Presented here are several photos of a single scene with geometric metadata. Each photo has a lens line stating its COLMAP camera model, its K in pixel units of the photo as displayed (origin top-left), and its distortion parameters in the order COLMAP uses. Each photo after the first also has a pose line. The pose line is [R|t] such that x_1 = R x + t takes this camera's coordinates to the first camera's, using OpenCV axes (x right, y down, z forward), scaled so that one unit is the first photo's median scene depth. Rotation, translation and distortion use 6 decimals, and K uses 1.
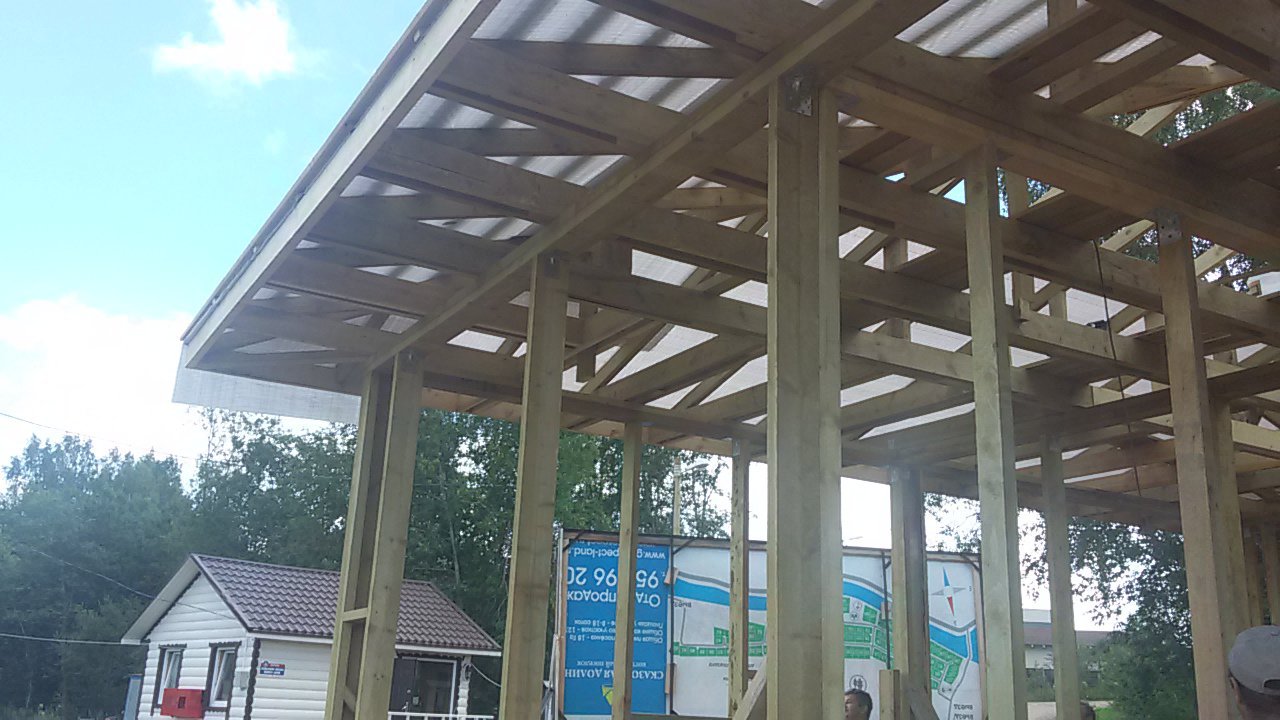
lens RADIAL K [[1190.0, 0, 640.0], [0, 1190.0, 360.0], [0, 0, 1]] dist [0.006683, -0.001807]
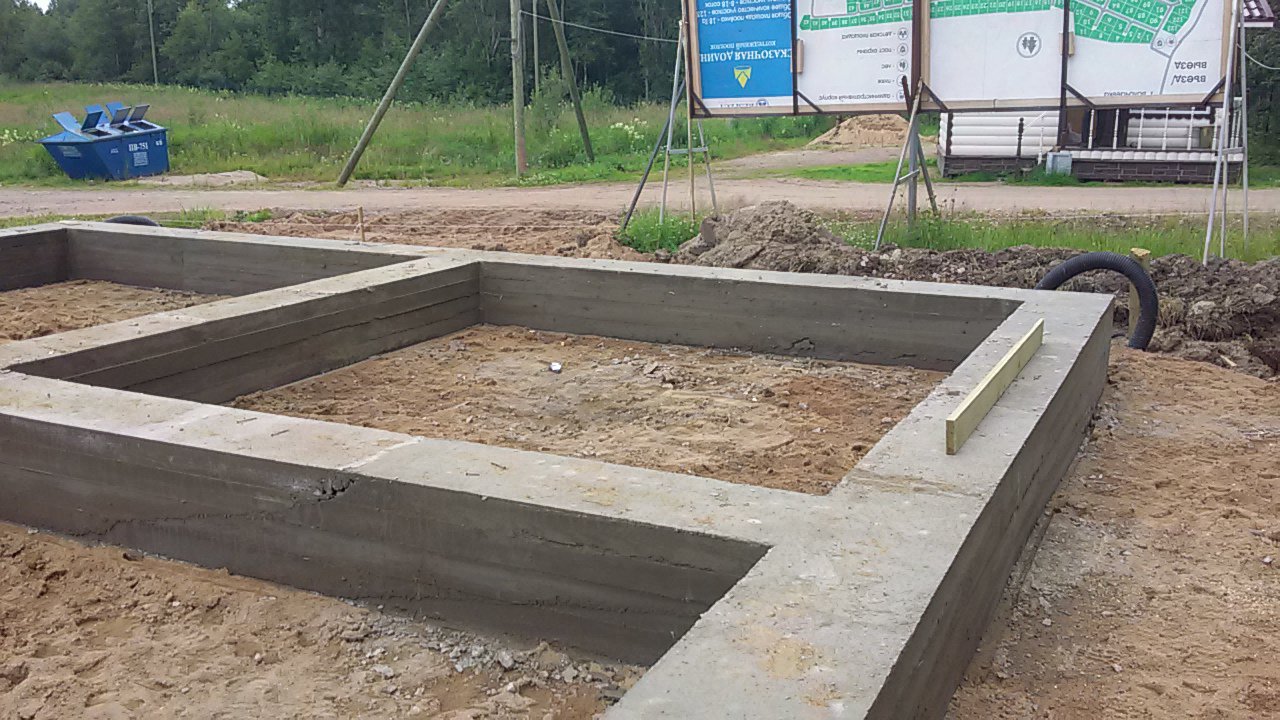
lens RADIAL K [[1190.0, 0, 640.0], [0, 1190.0, 360.0], [0, 0, 1]] dist [0.006683, -0.001807]
pose [[0.552886, 0.143184, -0.820863, 0.740430], [0.263096, 0.904733, 0.335020, 0.139147], [0.790631, -0.401194, 0.462543, 0.382391]]
